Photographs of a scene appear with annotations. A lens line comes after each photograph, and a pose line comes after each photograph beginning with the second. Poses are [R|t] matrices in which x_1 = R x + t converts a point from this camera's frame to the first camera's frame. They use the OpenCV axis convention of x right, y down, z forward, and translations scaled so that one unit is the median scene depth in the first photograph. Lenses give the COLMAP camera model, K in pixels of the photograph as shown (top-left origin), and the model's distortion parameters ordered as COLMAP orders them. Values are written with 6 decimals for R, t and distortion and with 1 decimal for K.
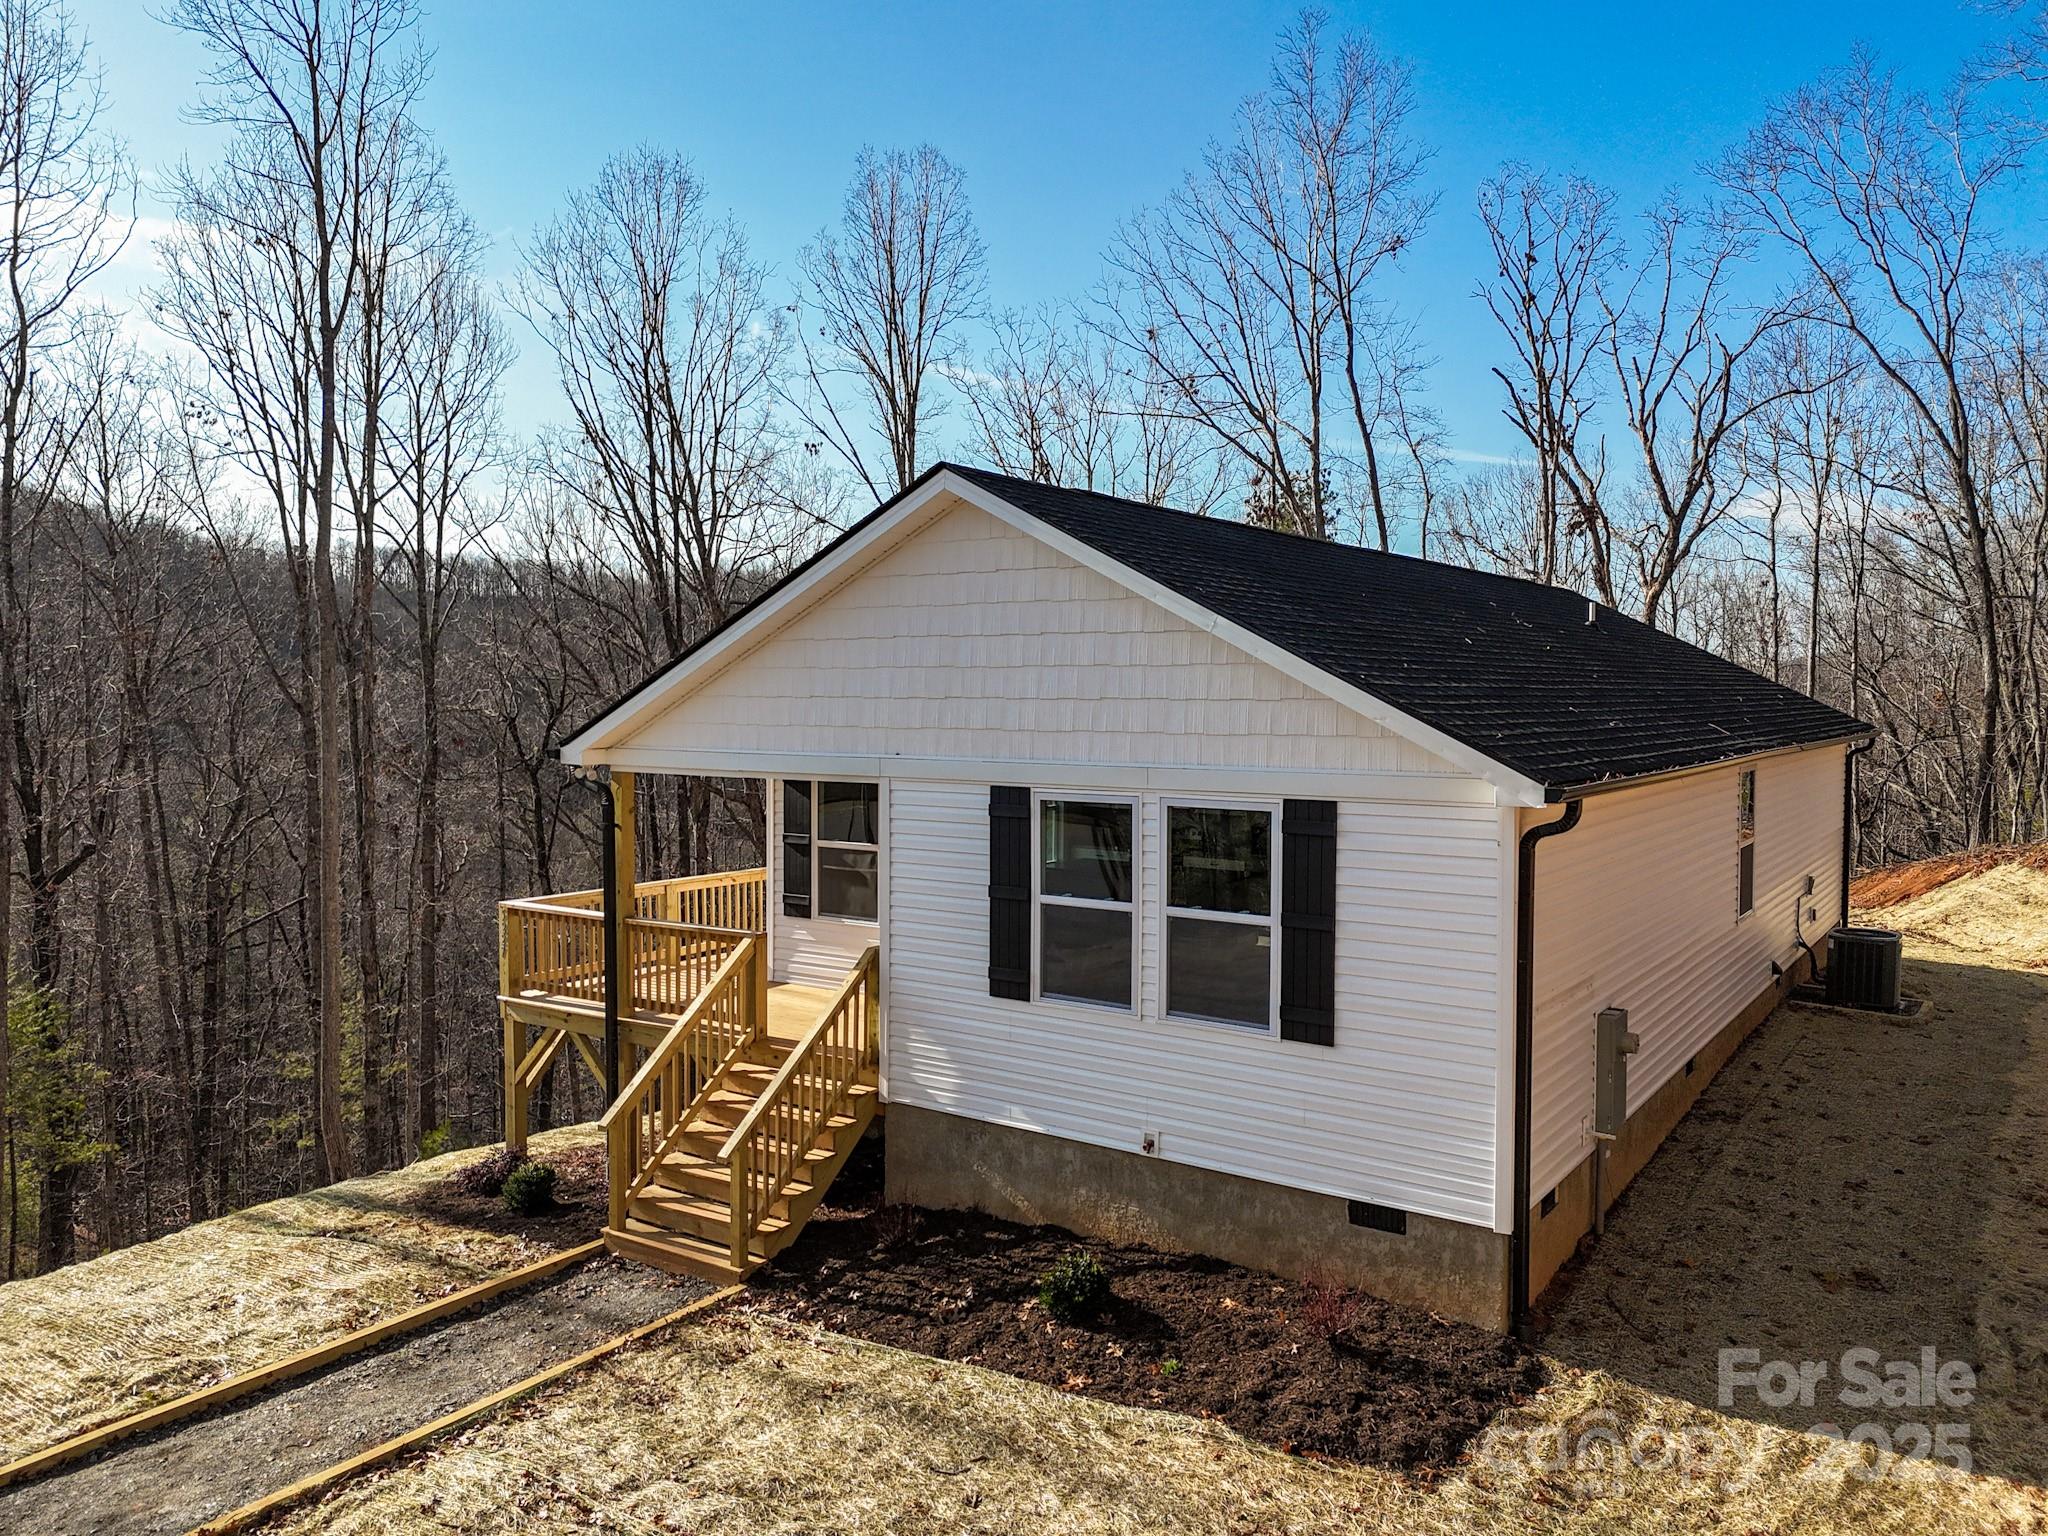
lens RADIAL K [[1497.7, 0, 1024.0], [0, 1497.7, 768.0], [0, 0, 1]] dist [0.065955, -0.061540]
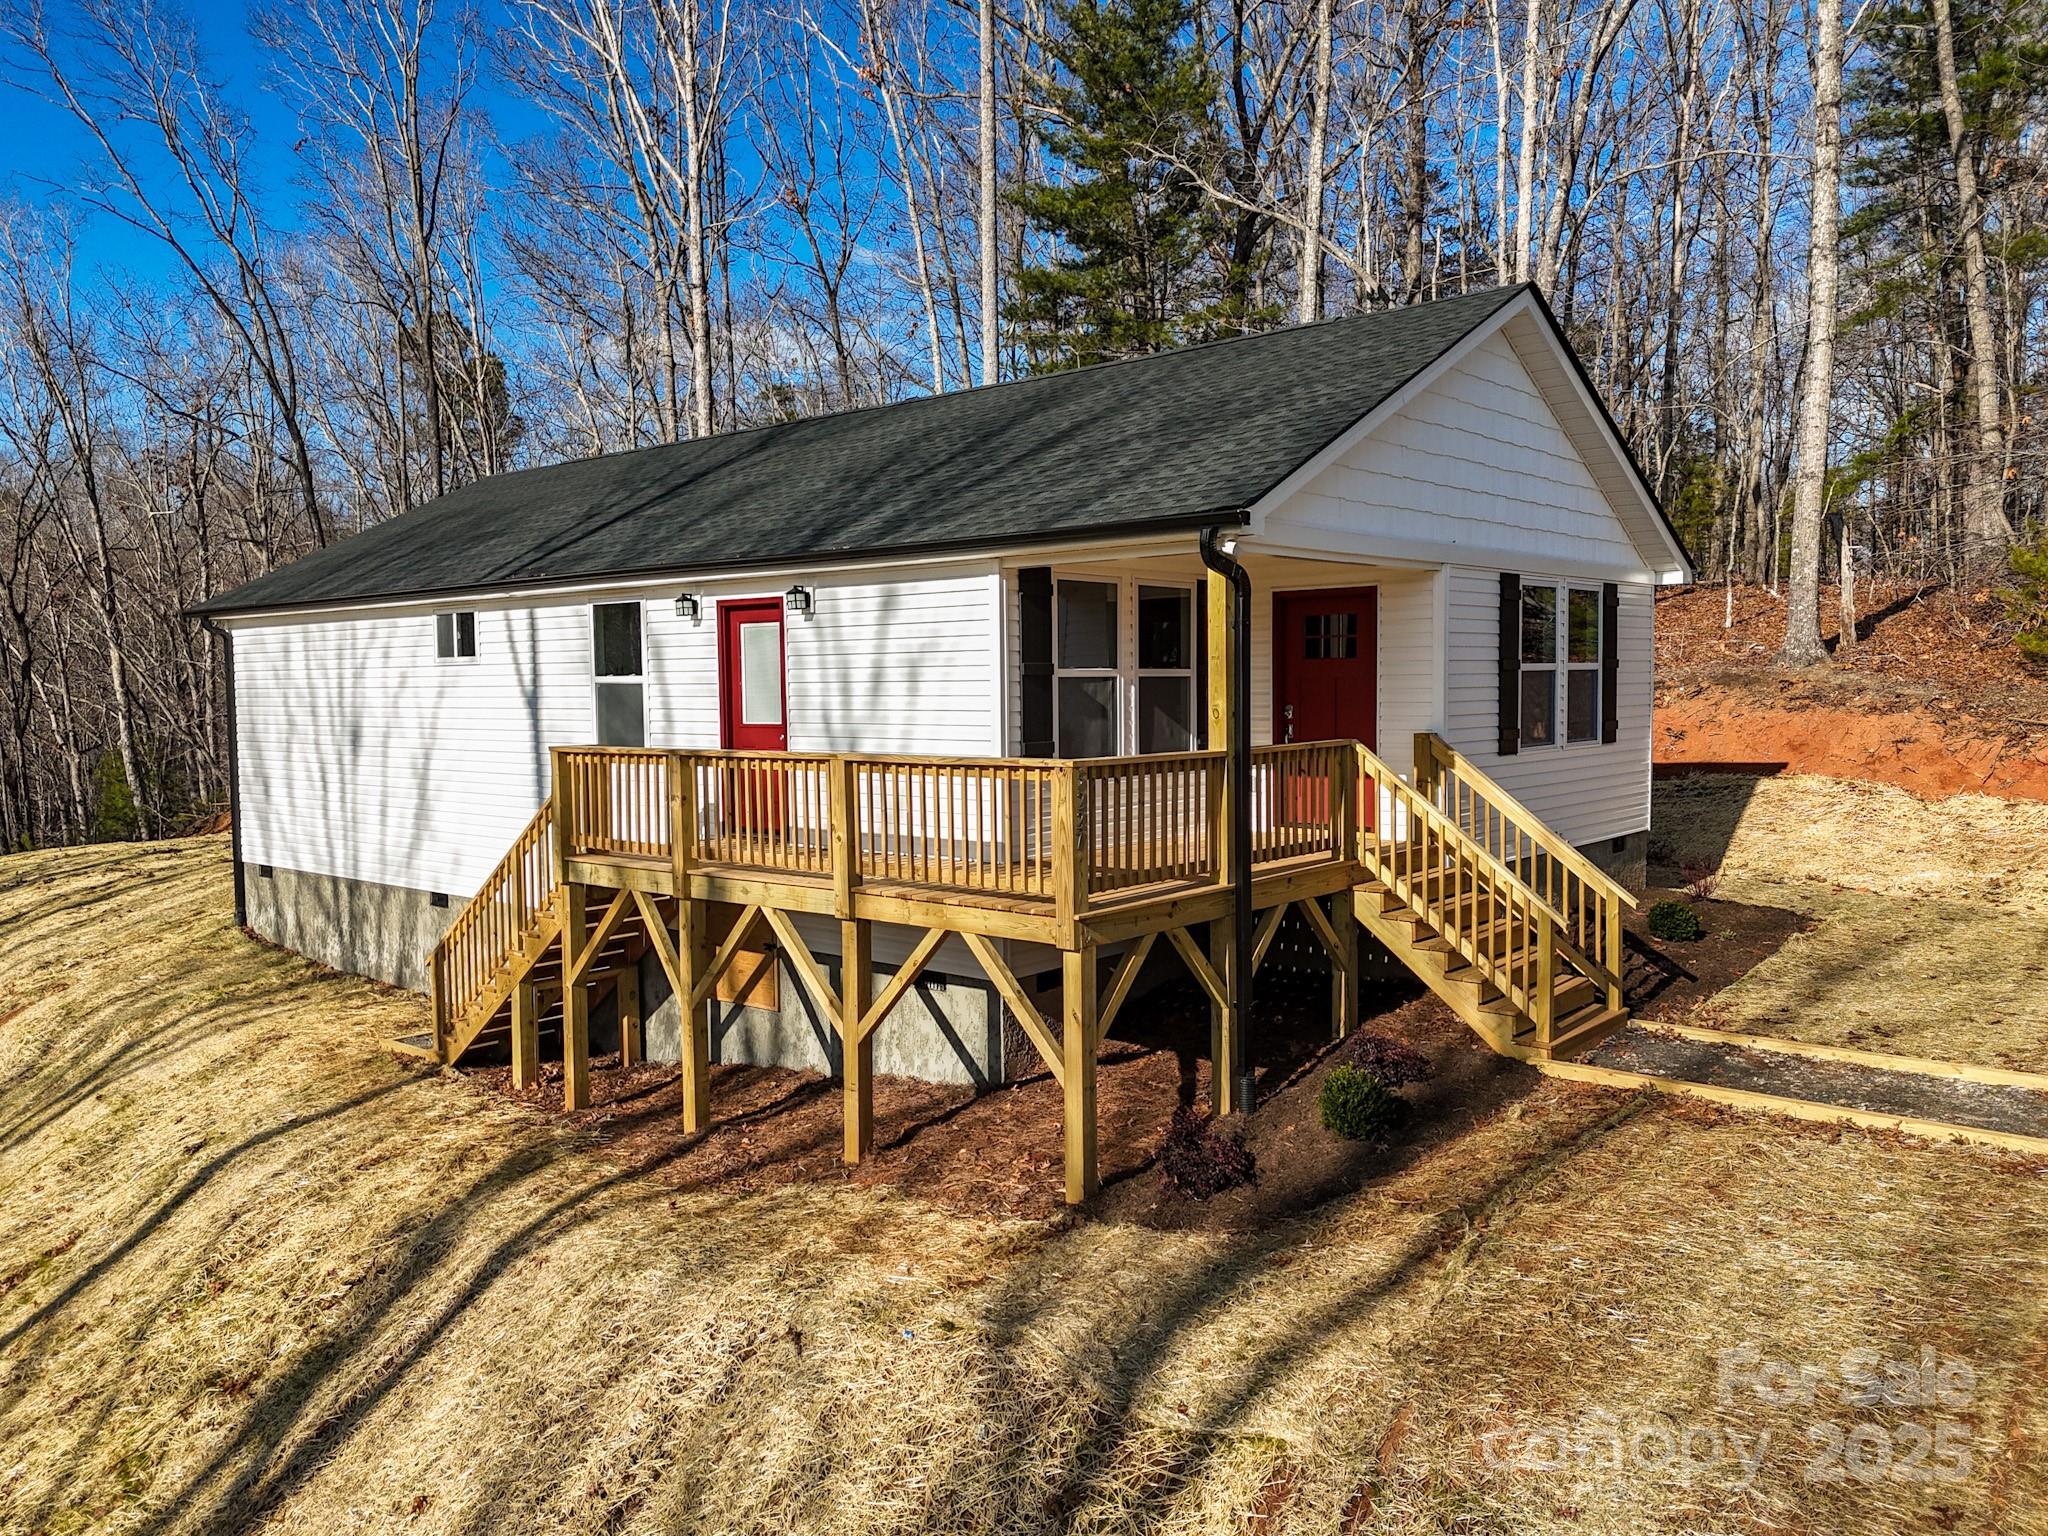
lens RADIAL K [[1497.7, 0, 1024.0], [0, 1497.7, 768.0], [0, 0, 1]] dist [0.065955, -0.061540]
pose [[0.105172, -0.061383, 0.992558, -1.328454], [0.060290, 0.996651, 0.055248, 0.080386], [-0.992625, 0.054031, 0.108521, 1.341048]]
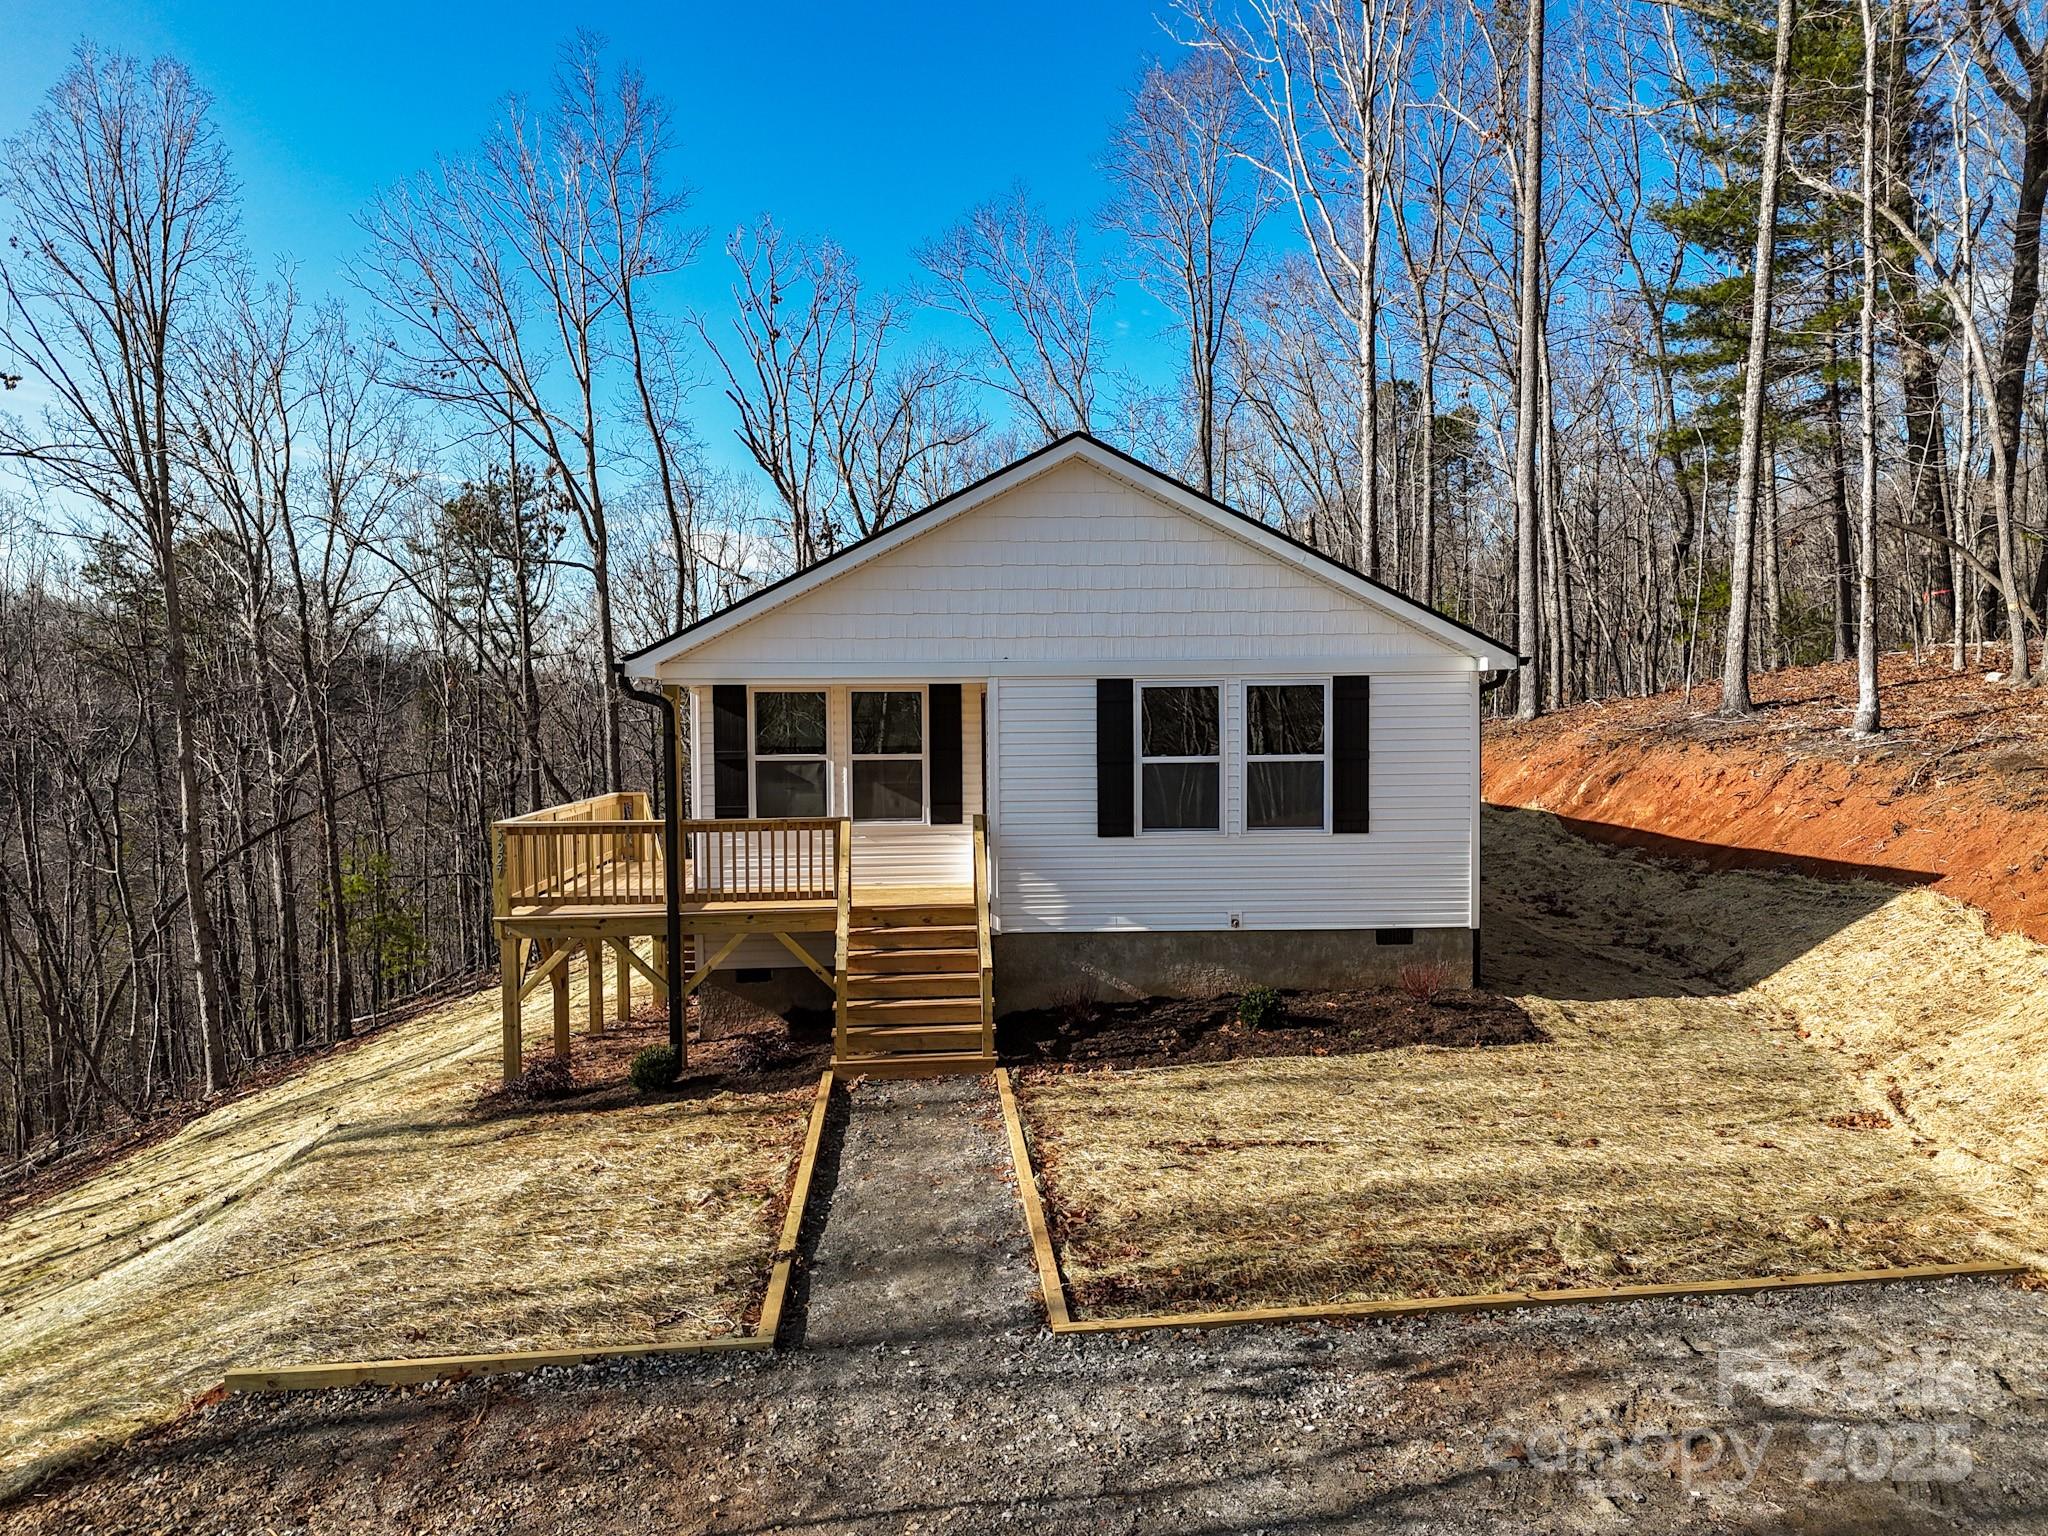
lens RADIAL K [[1497.7, 0, 1024.0], [0, 1497.7, 768.0], [0, 0, 1]] dist [0.065955, -0.061540]
pose [[0.780706, -0.034918, 0.623922, -0.971596], [0.042688, 0.999085, 0.002499, 0.091290], [-0.623439, 0.024683, 0.781482, -0.000648]]
